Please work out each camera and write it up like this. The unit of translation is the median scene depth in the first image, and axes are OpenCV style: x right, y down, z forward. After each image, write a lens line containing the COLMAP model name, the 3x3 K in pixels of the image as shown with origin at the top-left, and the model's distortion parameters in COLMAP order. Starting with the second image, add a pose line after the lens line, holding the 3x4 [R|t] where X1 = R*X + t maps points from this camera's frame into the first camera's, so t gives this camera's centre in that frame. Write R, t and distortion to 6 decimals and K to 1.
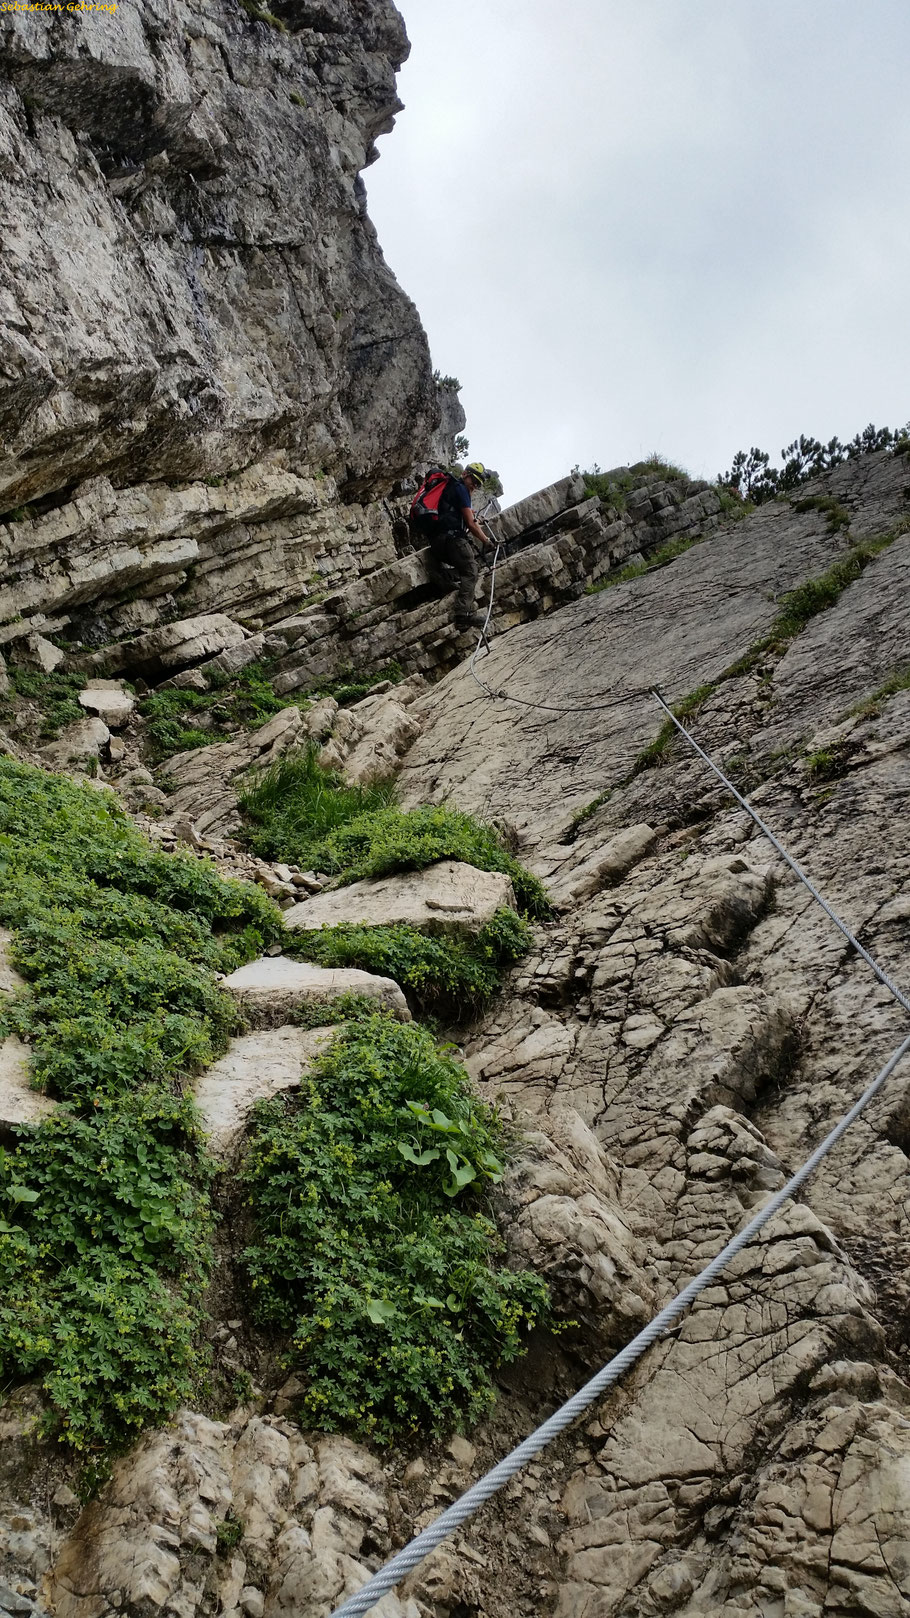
lens RADIAL K [[1267.9, 0, 428.5], [0, 1267.9, 805.6], [0, 0, 1]] dist [0.144071, -0.322468]
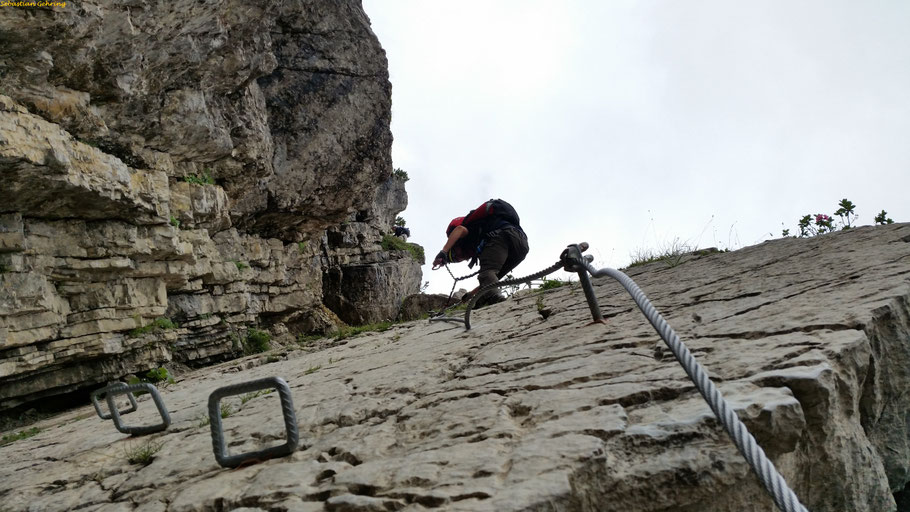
lens RADIAL K [[713.1, 0, 444.3], [0, 713.1, 261.7], [0, 0, 1]] dist [0.144071, -0.322468]
pose [[0.974668, 0.200817, 0.098467, 0.010295], [-0.171175, 0.953131, -0.249481, -0.122046], [-0.143952, 0.226306, 0.963361, 0.527454]]
